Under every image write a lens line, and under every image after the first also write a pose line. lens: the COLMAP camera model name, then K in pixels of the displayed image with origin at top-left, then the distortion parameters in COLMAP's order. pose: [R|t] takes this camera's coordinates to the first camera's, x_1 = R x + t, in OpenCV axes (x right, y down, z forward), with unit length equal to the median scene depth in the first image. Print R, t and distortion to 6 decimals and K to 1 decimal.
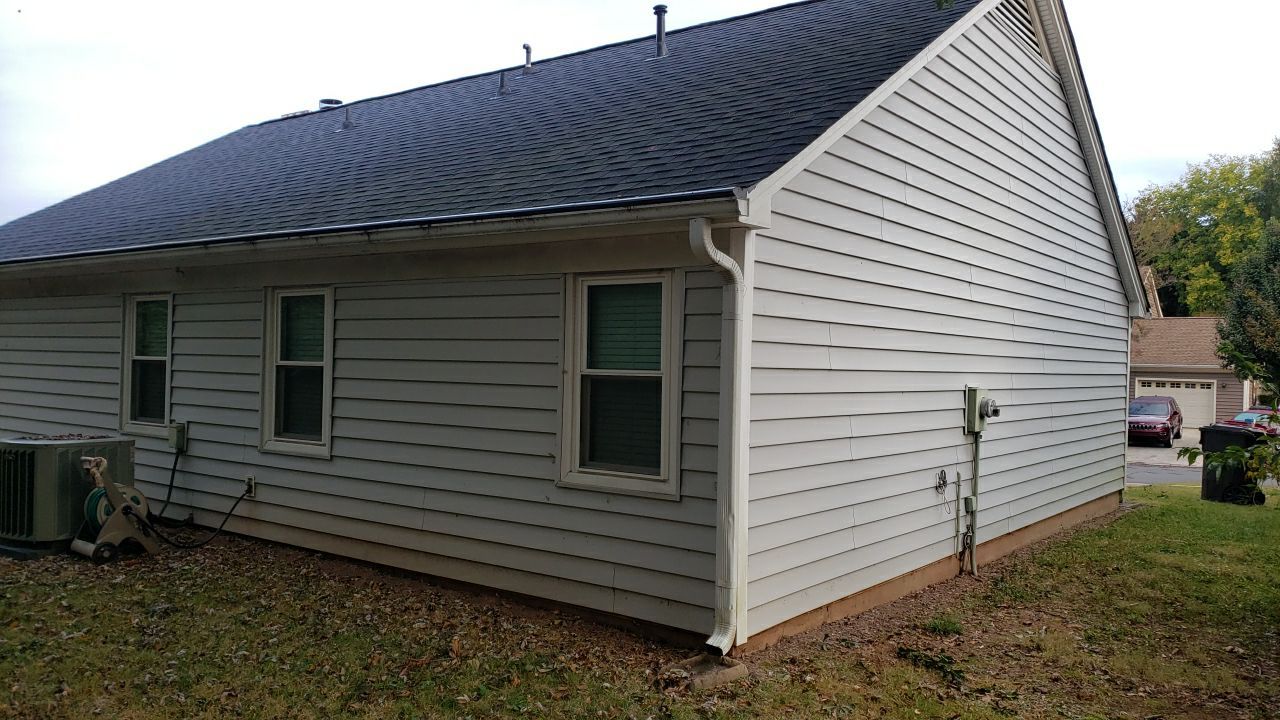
lens RADIAL K [[993.5, 0, 640.6], [0, 993.5, 368.8], [0, 0, 1]] dist [0.050301, -0.028821]
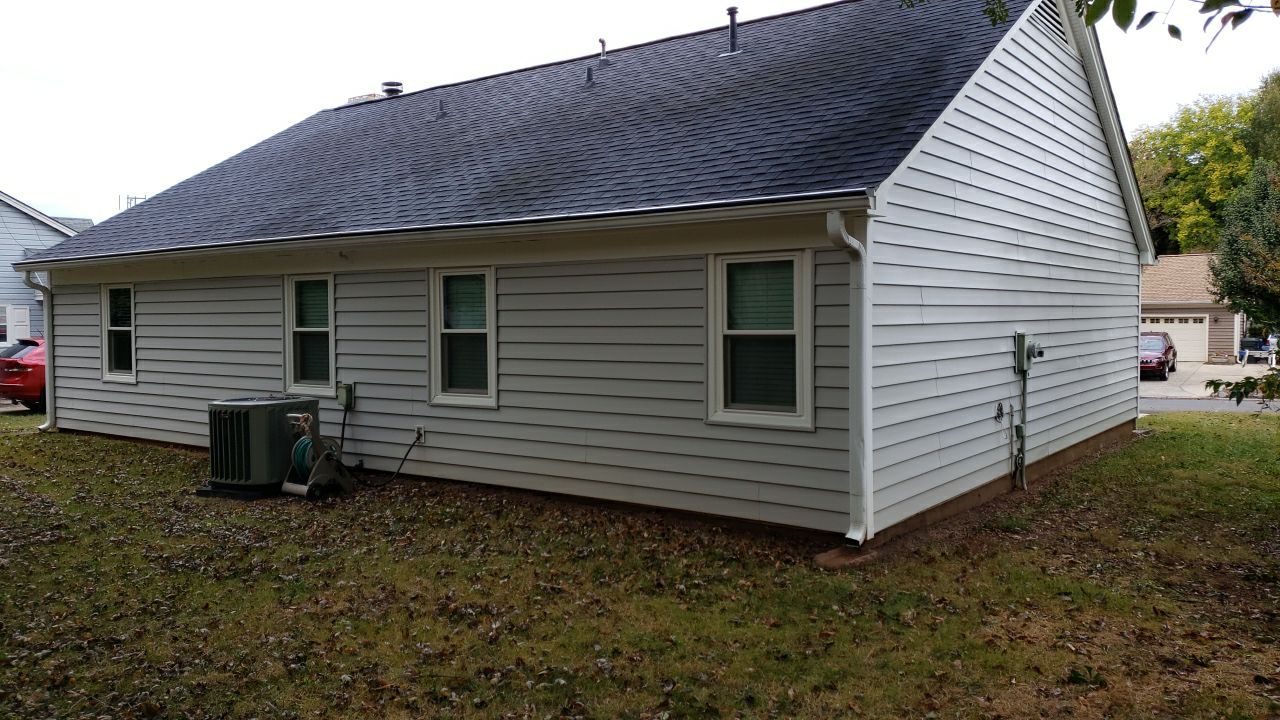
lens RADIAL K [[993.5, 0, 640.7], [0, 993.5, 352.2], [0, 0, 1]] dist [0.050301, -0.028821]
pose [[0.999474, -0.031317, 0.008473, -0.131973], [0.031027, 0.998994, 0.032378, -0.011531], [-0.009479, -0.032098, 0.999440, -0.188308]]
